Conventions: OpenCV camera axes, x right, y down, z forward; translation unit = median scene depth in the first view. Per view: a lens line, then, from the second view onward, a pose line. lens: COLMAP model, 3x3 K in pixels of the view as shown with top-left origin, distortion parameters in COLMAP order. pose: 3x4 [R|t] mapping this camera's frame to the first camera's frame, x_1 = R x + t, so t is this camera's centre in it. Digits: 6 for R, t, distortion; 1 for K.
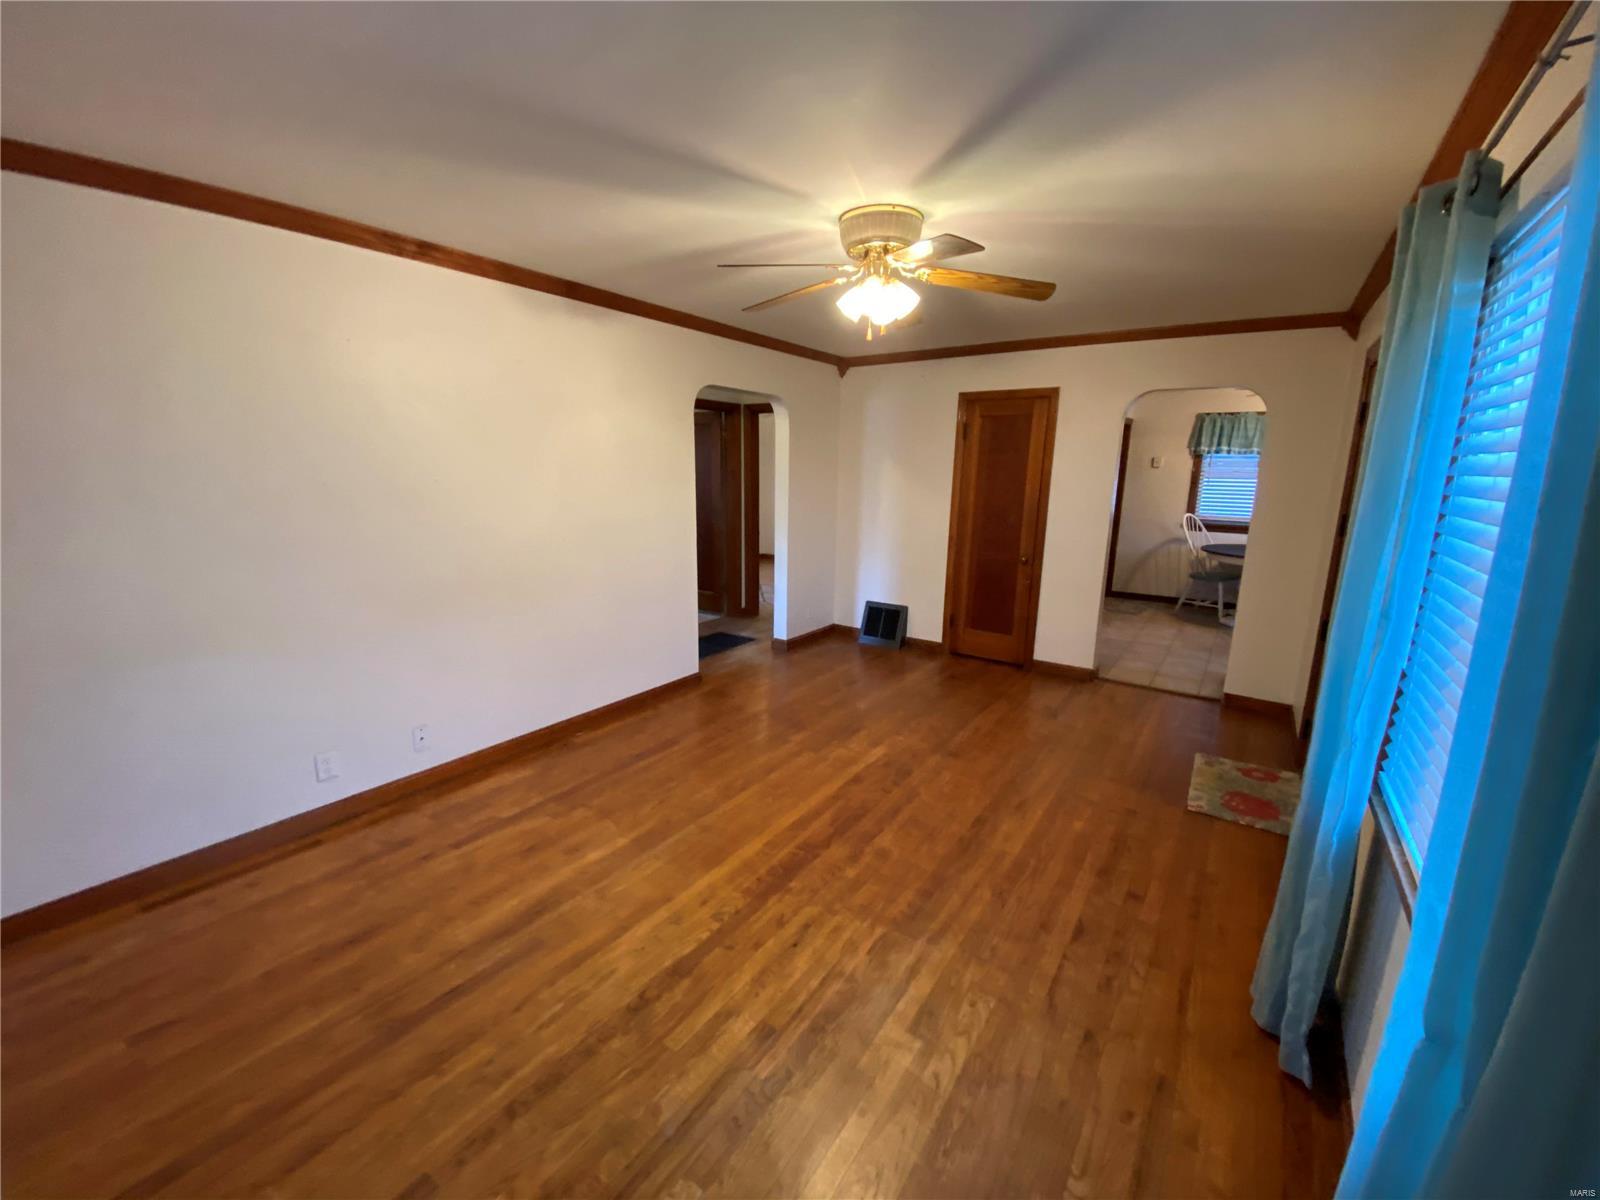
lens RADIAL K [[645.0, 0, 798.1], [0, 645.0, 598.0], [0, 0, 1]] dist [0.036757, -0.031146]
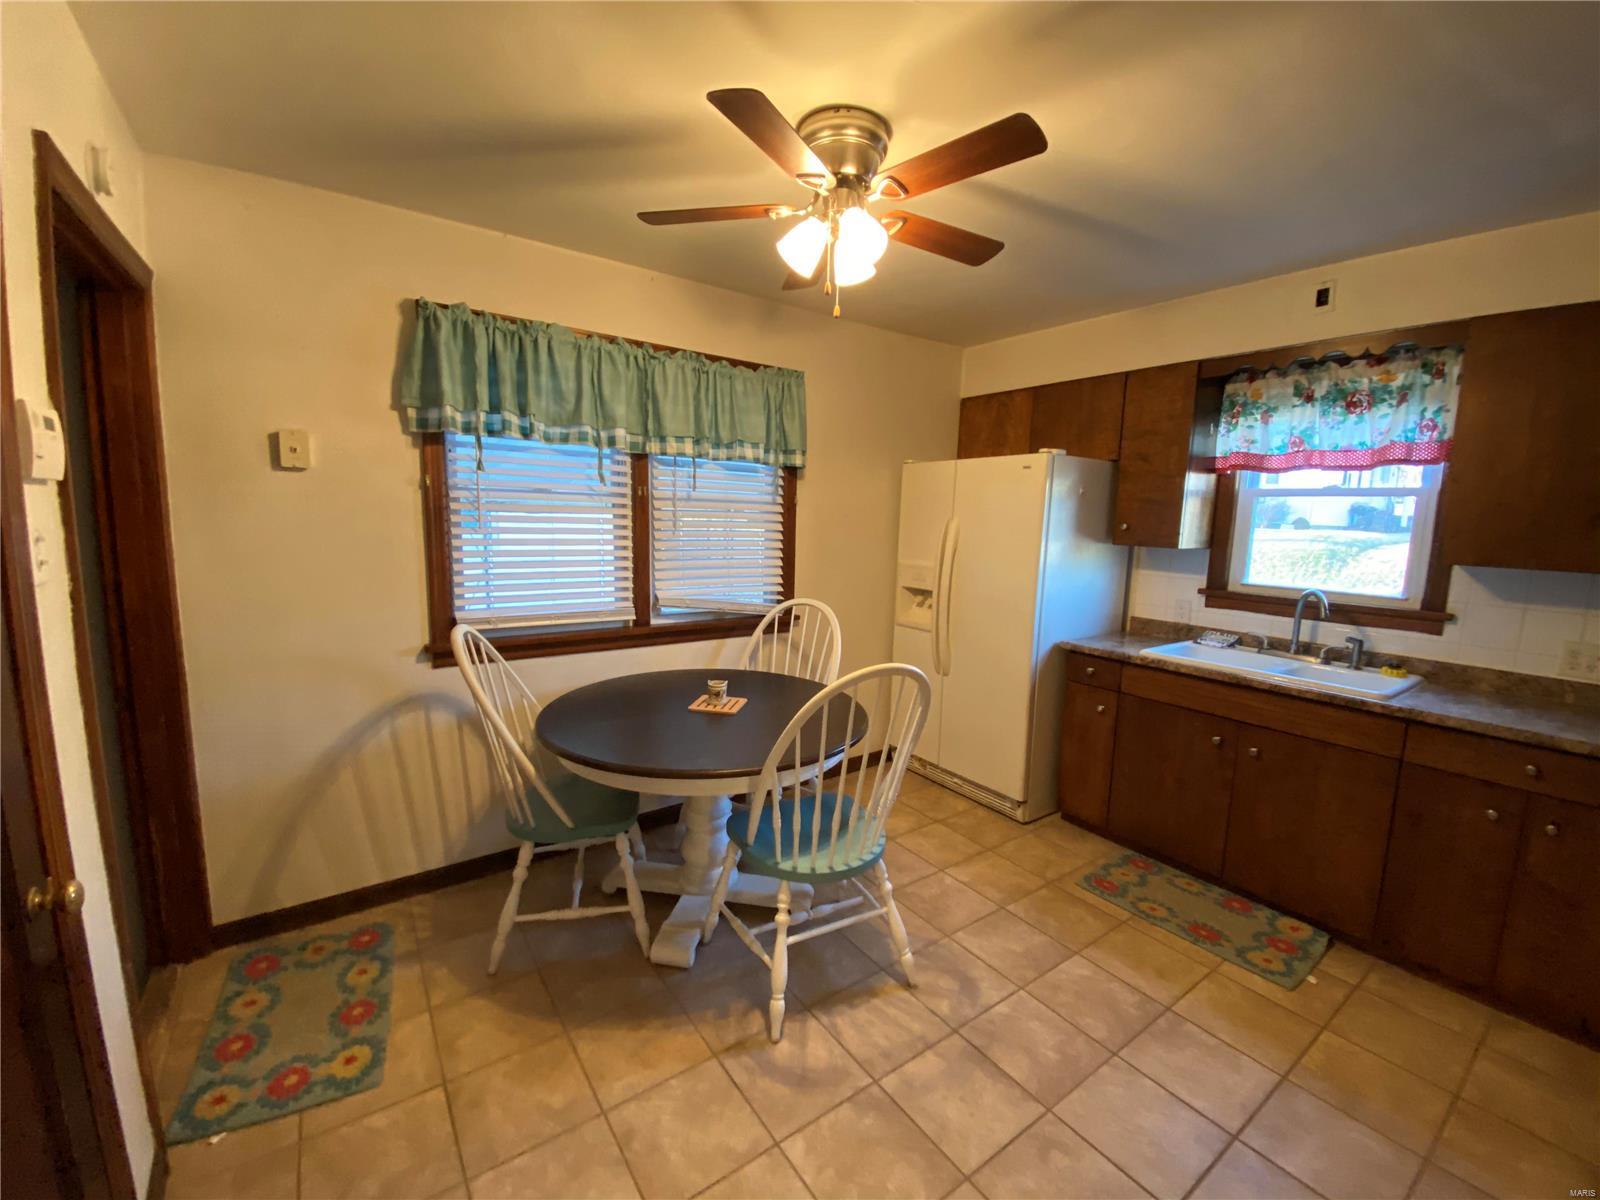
lens RADIAL K [[647.7, 0, 802.9], [0, 647.7, 604.1], [0, 0, 1]] dist [0.002520, -0.000071]
pose [[0.322729, -0.136839, 0.936547, 0.760445], [0.162272, 0.982842, 0.087685, -0.285499], [-0.932477, 0.123677, 0.339397, 1.530601]]
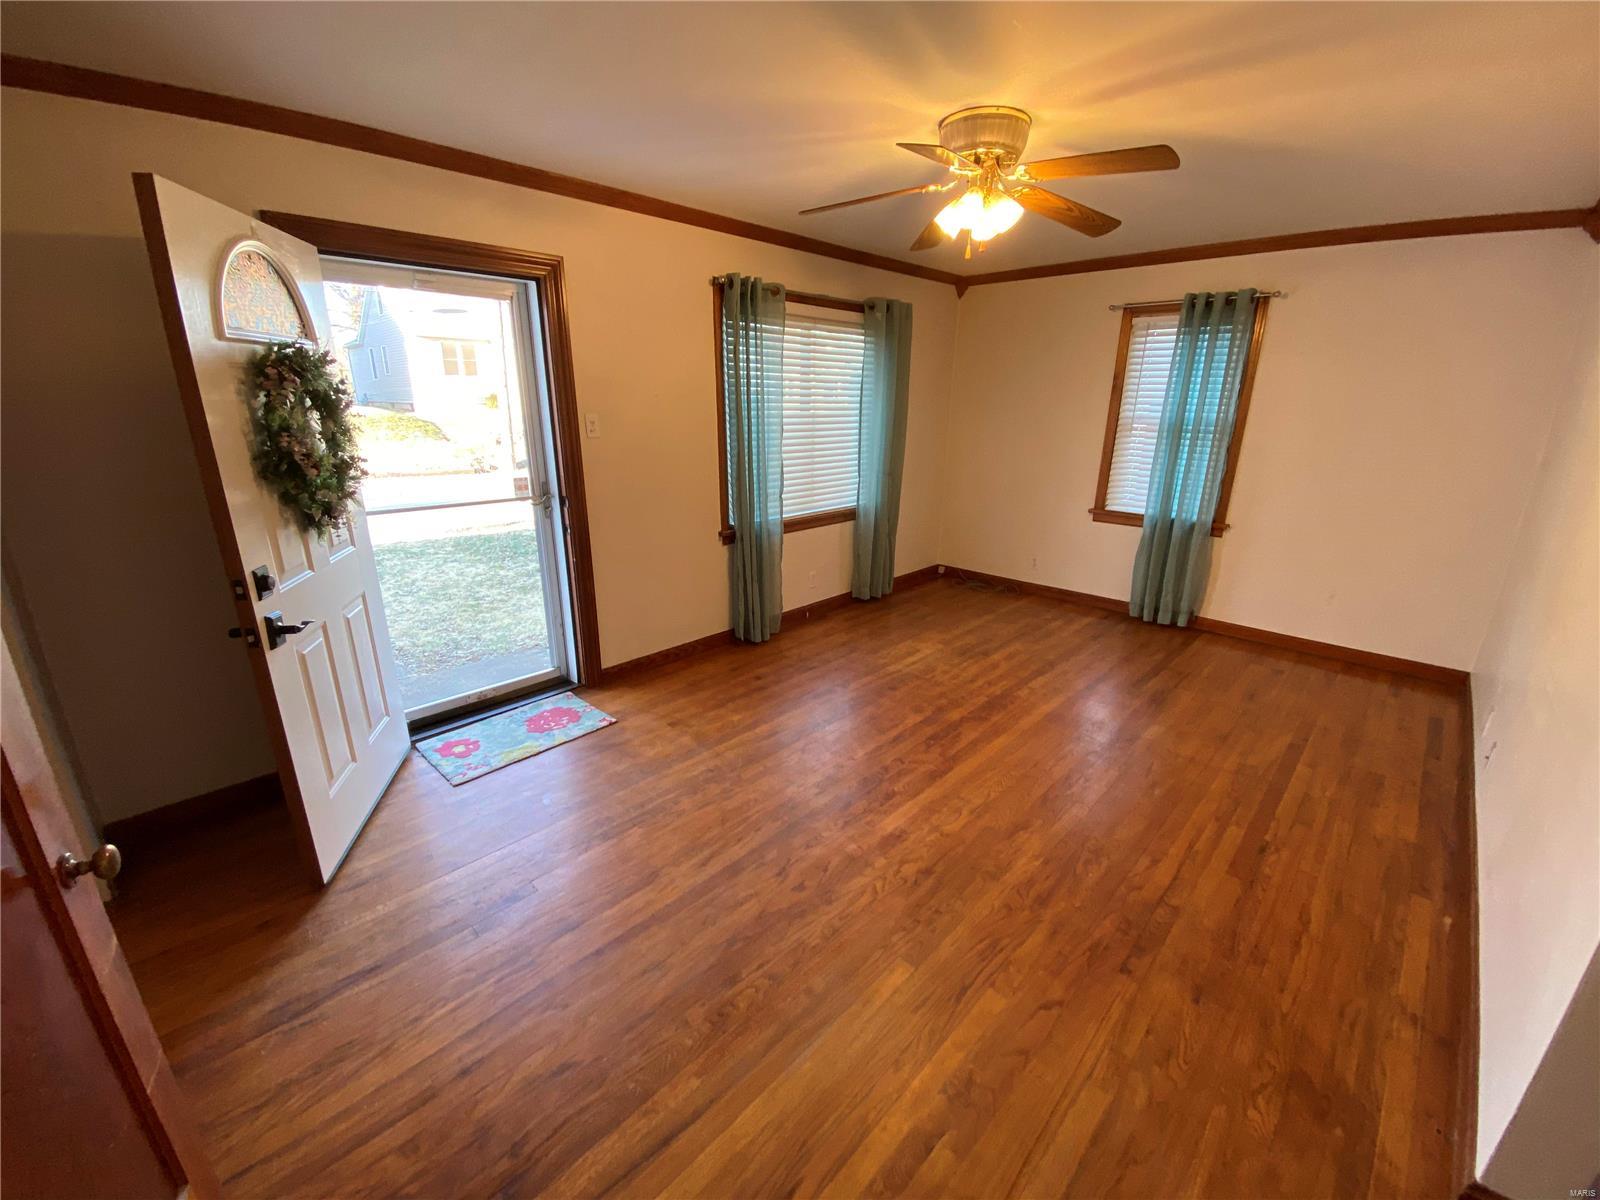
lens RADIAL K [[643.8, 0, 799.3], [0, 643.8, 601.0], [0, 0, 1]] dist [0.035873, -0.033342]
pose [[-0.986958, -0.070143, 0.144891, 0.144846], [0.009167, 0.874123, 0.485617, -0.308511], [-0.160716, 0.480612, -0.862080, 1.534688]]
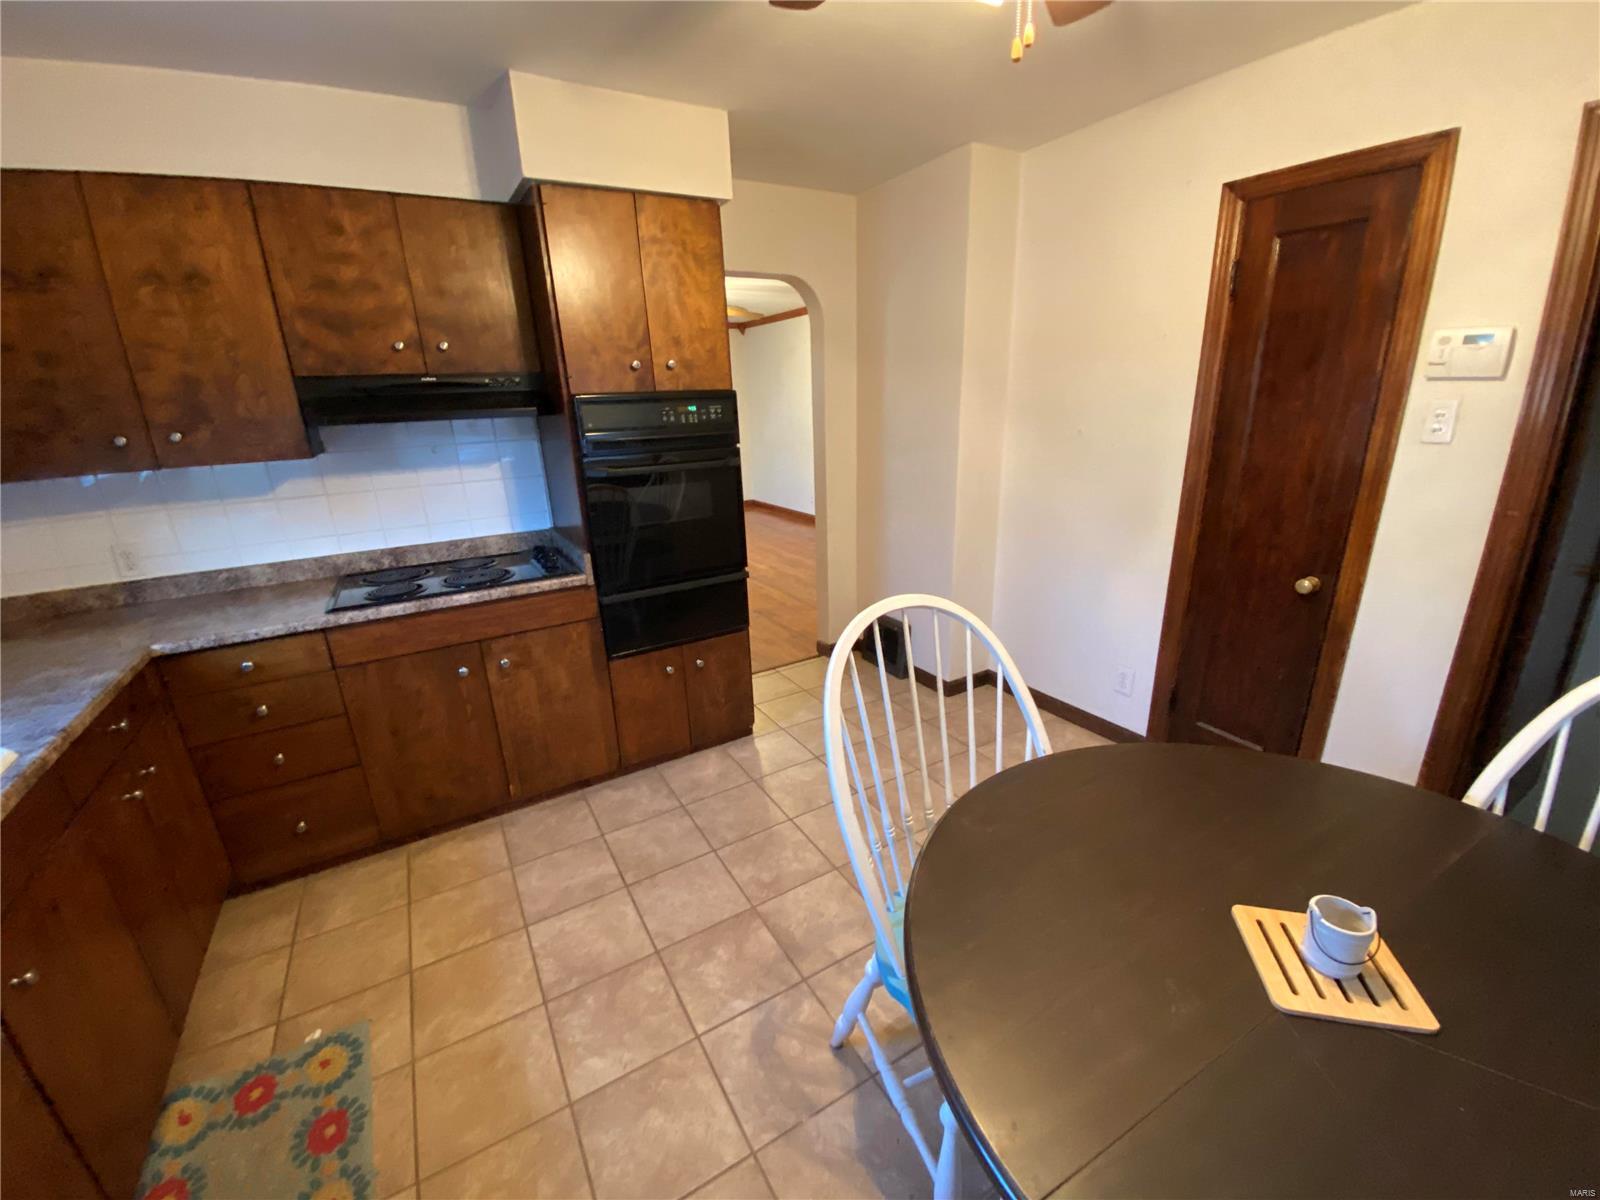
lens RADIAL K [[643.8, 0, 799.3], [0, 643.8, 601.0], [0, 0, 1]] dist [0.035873, -0.033342]
pose [[-0.409439, 0.279912, -0.868337, 1.621797], [-0.151866, 0.917583, 0.367395, -0.324040], [0.899609, 0.282297, -0.333184, 1.722348]]
